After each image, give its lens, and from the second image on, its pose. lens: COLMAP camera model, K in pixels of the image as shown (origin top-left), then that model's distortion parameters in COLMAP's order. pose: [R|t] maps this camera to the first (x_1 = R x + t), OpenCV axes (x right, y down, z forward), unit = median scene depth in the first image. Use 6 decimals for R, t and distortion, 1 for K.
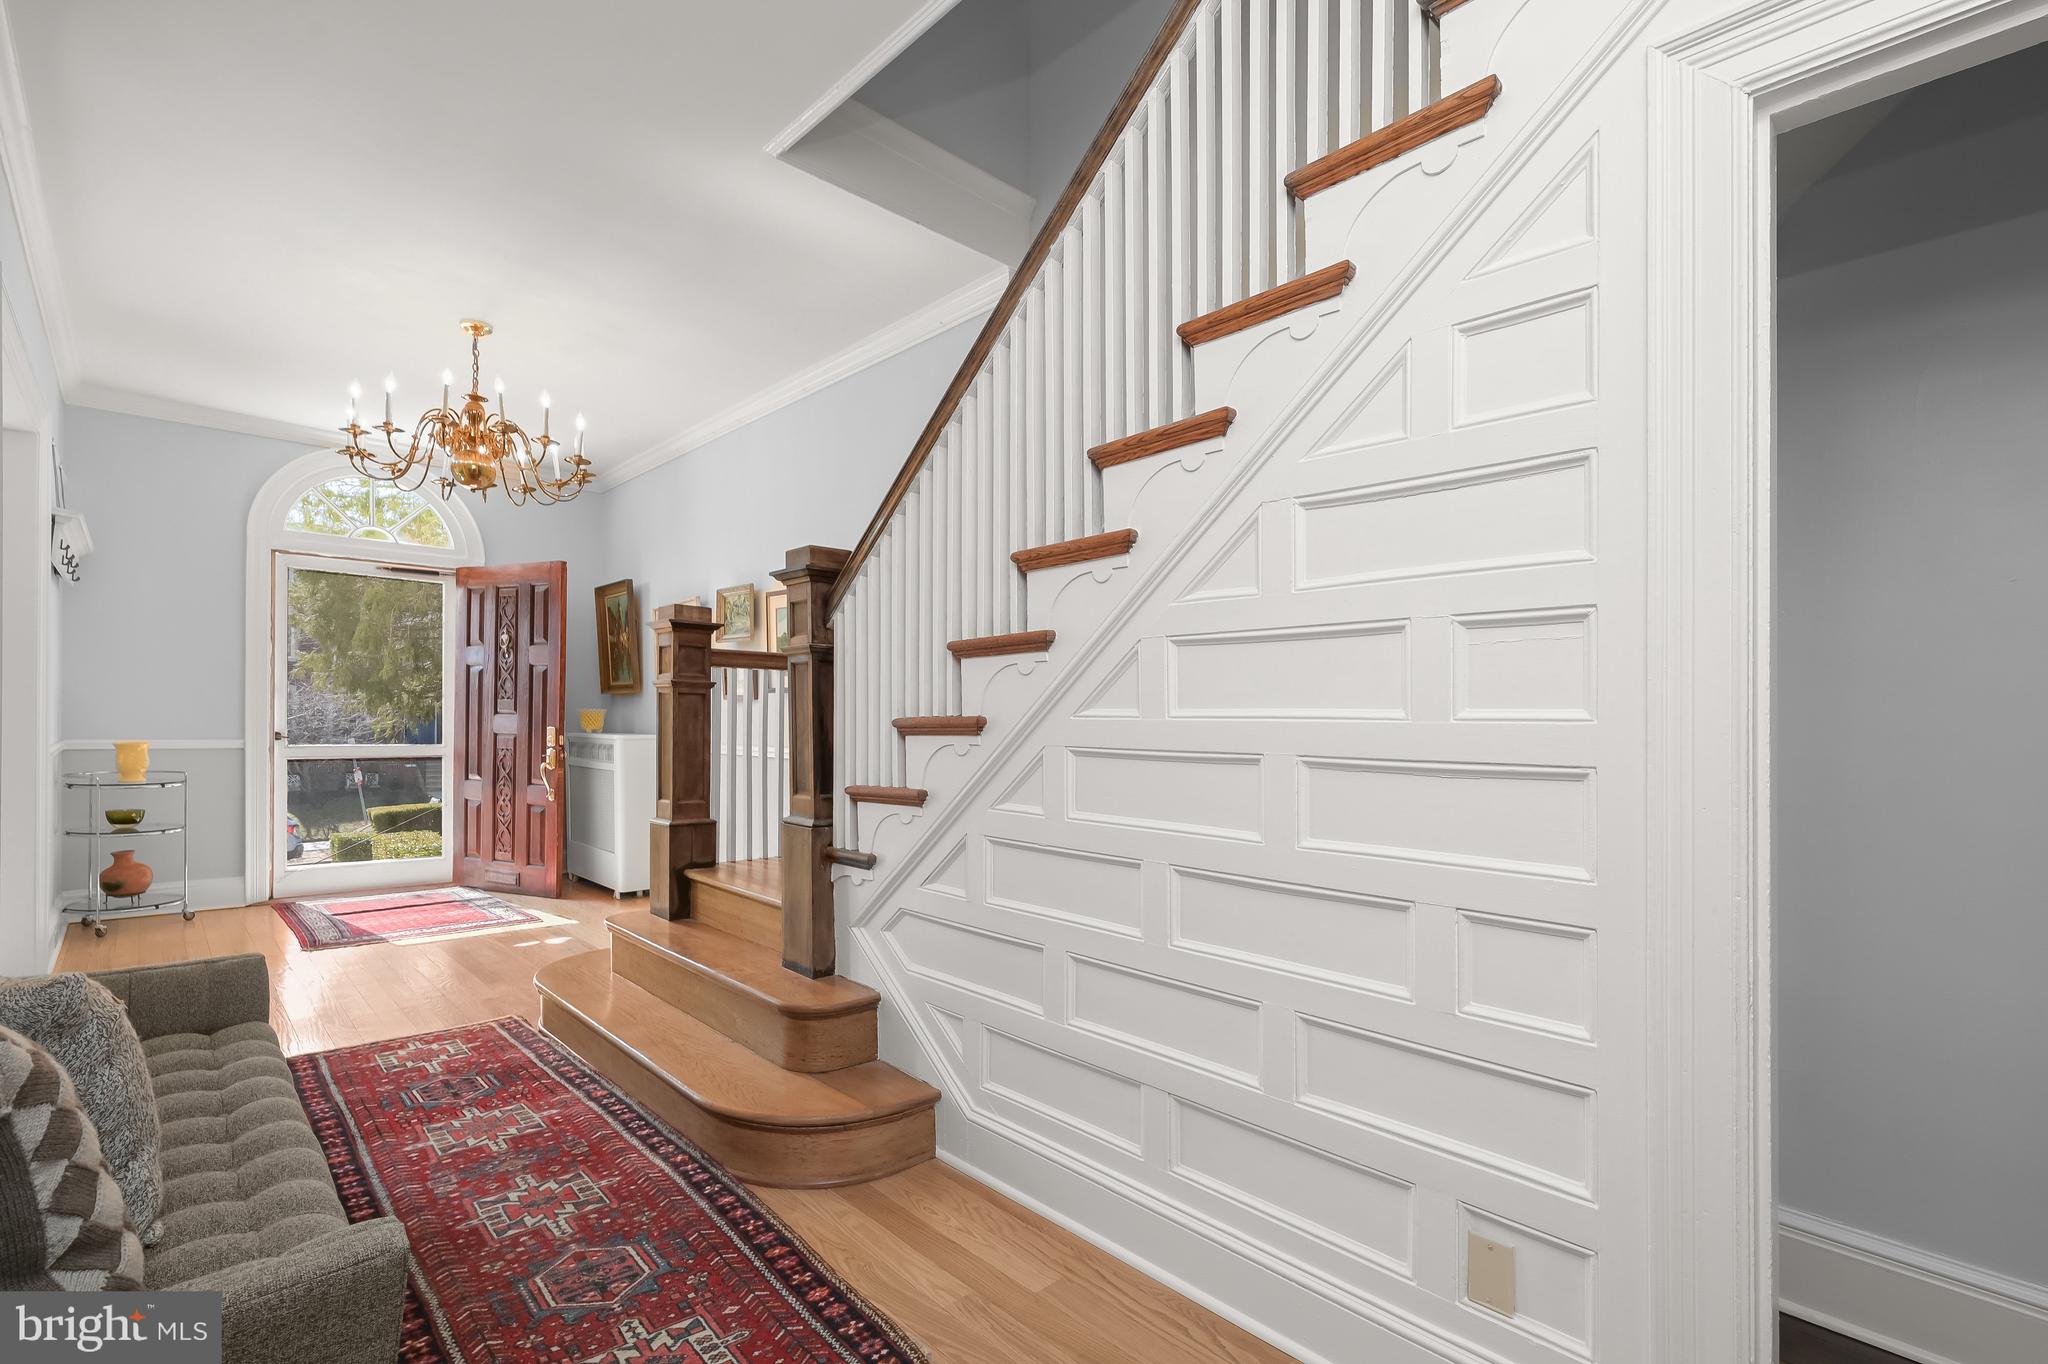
lens RADIAL K [[933.4, 0, 1021.7], [0, 933.4, 697.0], [0, 0, 1]] dist [0.000750, 0.002507]
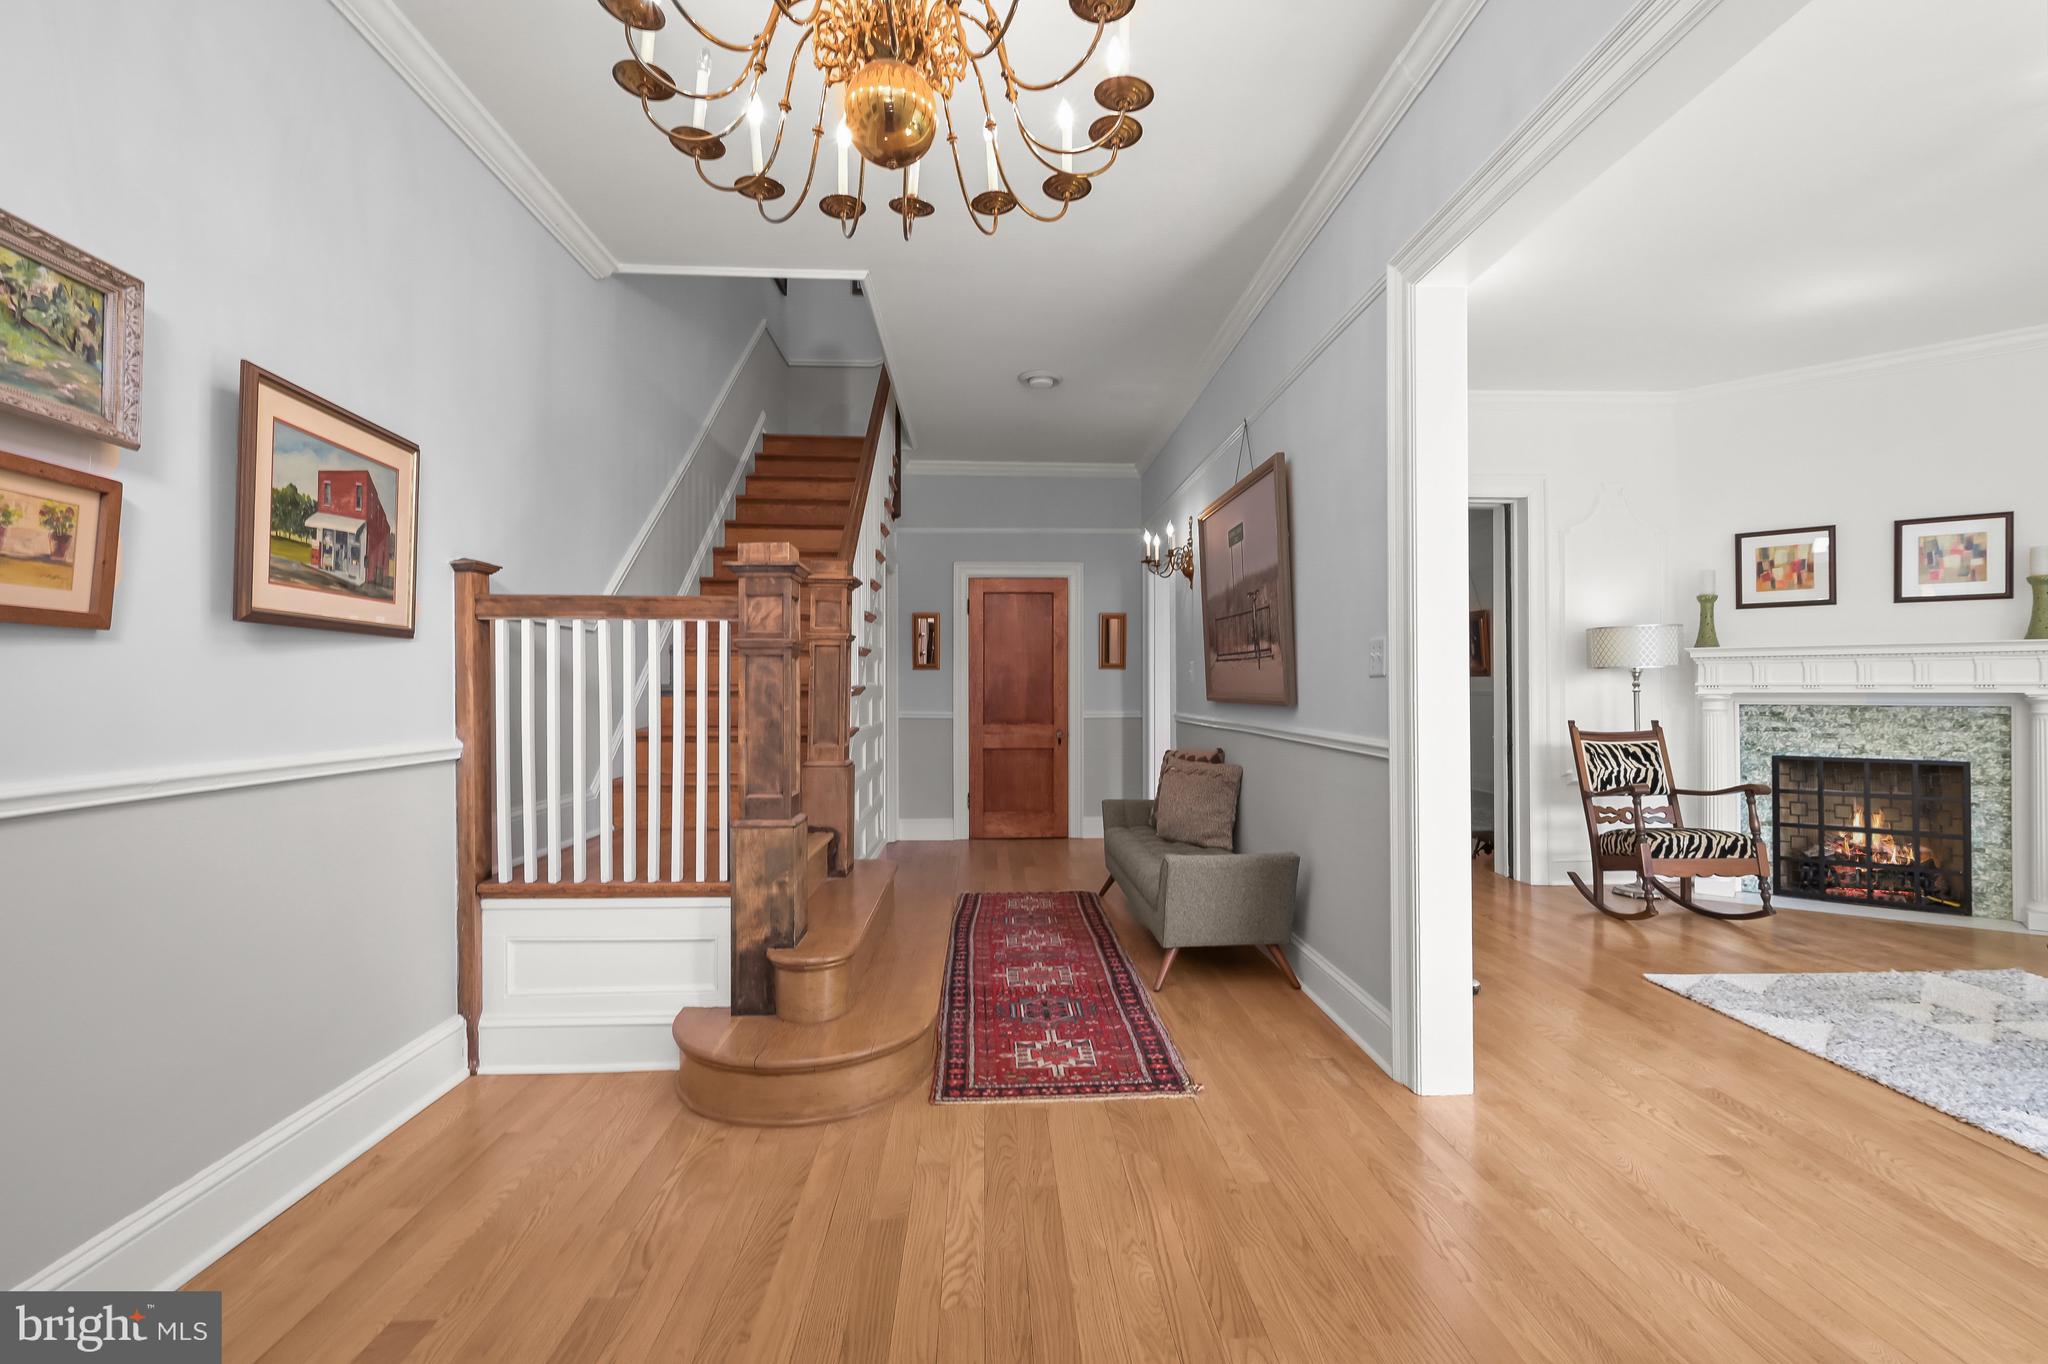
lens RADIAL K [[933.4, 0, 1022.5], [0, 933.4, 679.6], [0, 0, 1]] dist [0.000750, 0.002507]
pose [[-0.757583, 0.005320, 0.652717, -1.347473], [-0.007037, 0.999842, -0.016317, 0.028451], [-0.652701, -0.016955, -0.757426, 1.904206]]
